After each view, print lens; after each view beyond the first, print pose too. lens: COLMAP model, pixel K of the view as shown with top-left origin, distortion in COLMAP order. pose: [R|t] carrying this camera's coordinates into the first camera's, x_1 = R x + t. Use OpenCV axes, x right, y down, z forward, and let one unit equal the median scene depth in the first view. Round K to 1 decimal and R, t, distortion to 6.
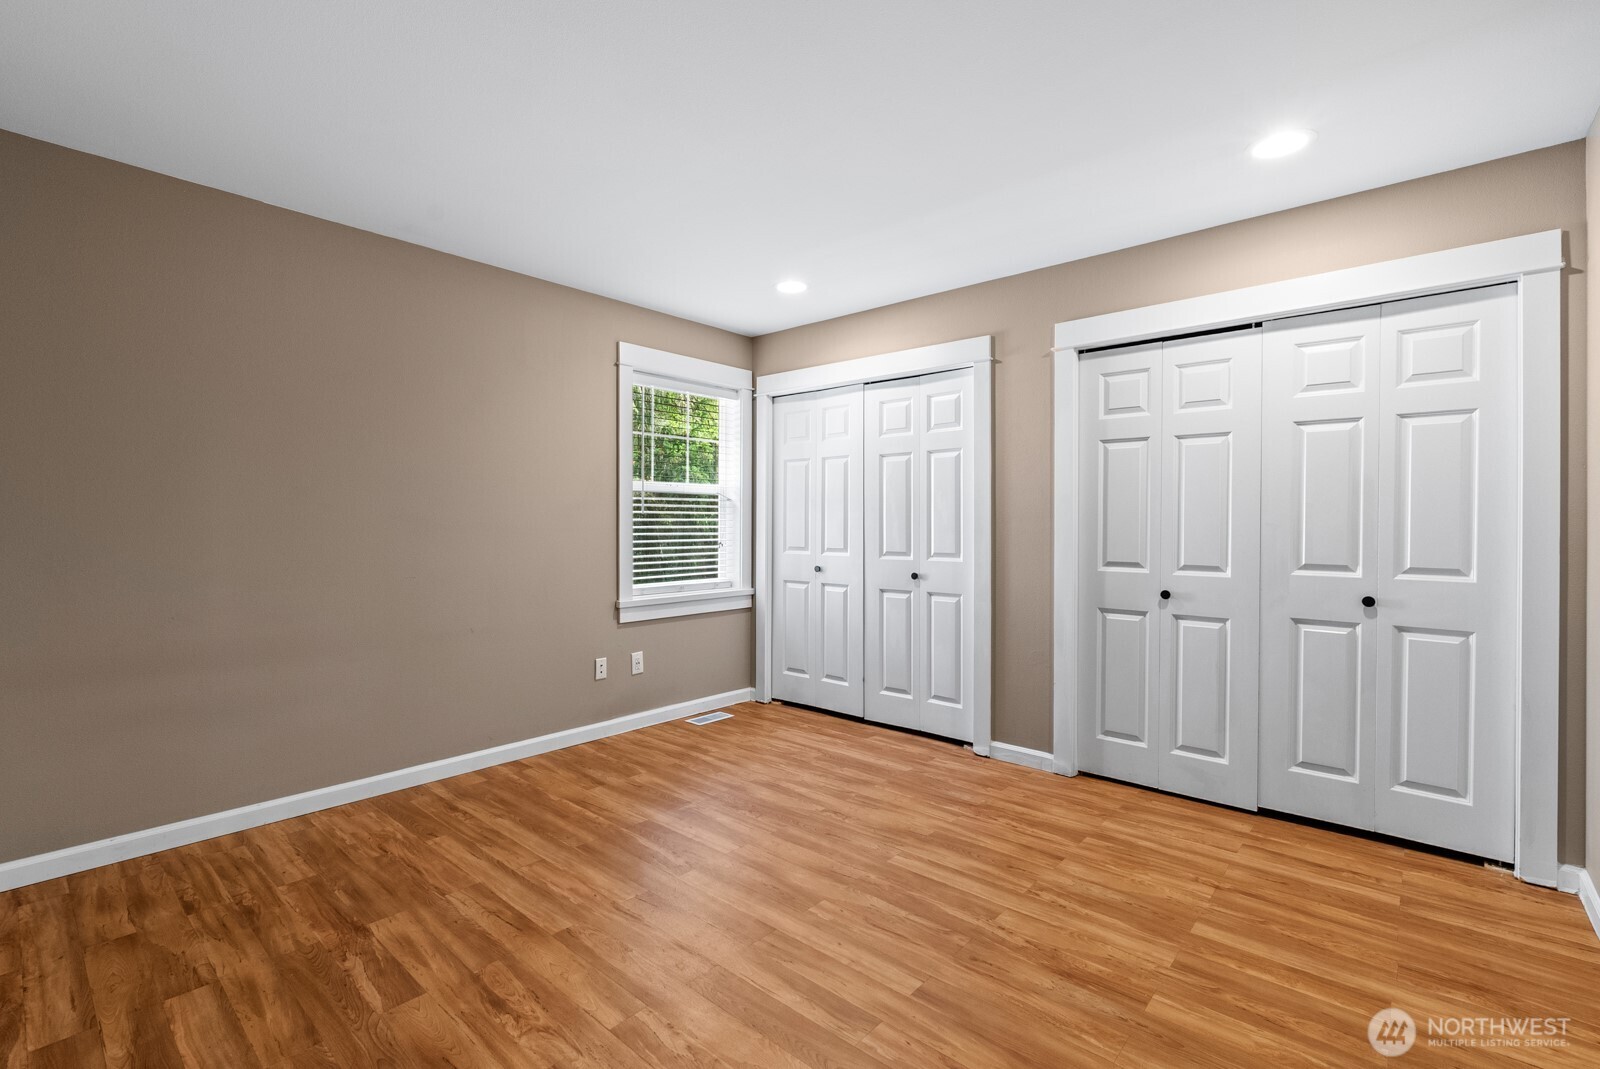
lens RADIAL K [[695.6, 0, 810.3], [0, 695.6, 531.0], [0, 0, 1]] dist [-0.001974, 0.000757]
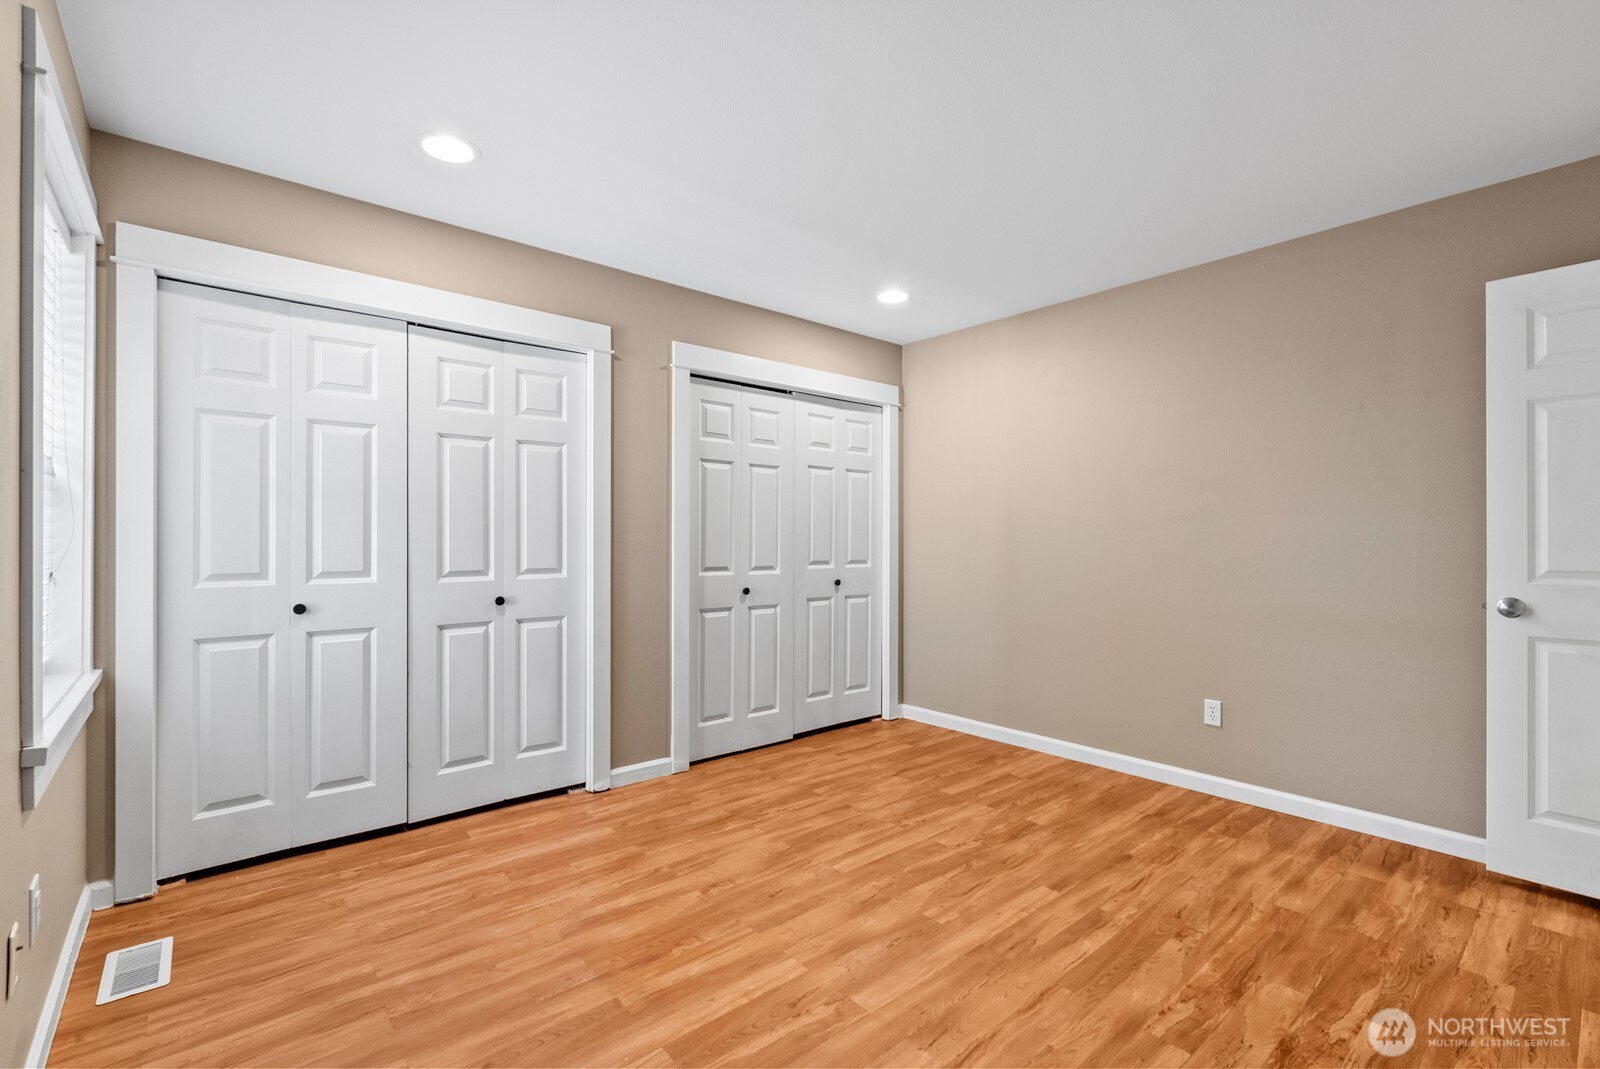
lens RADIAL K [[695.6, 0, 807.4], [0, 695.6, 531.3], [0, 0, 1]] dist [-0.001974, 0.000757]
pose [[0.170259, -0.003755, 0.985392, -0.697597], [-0.004140, 0.999981, 0.004526, -0.021320], [-0.985391, -0.004850, 0.170240, 0.686205]]
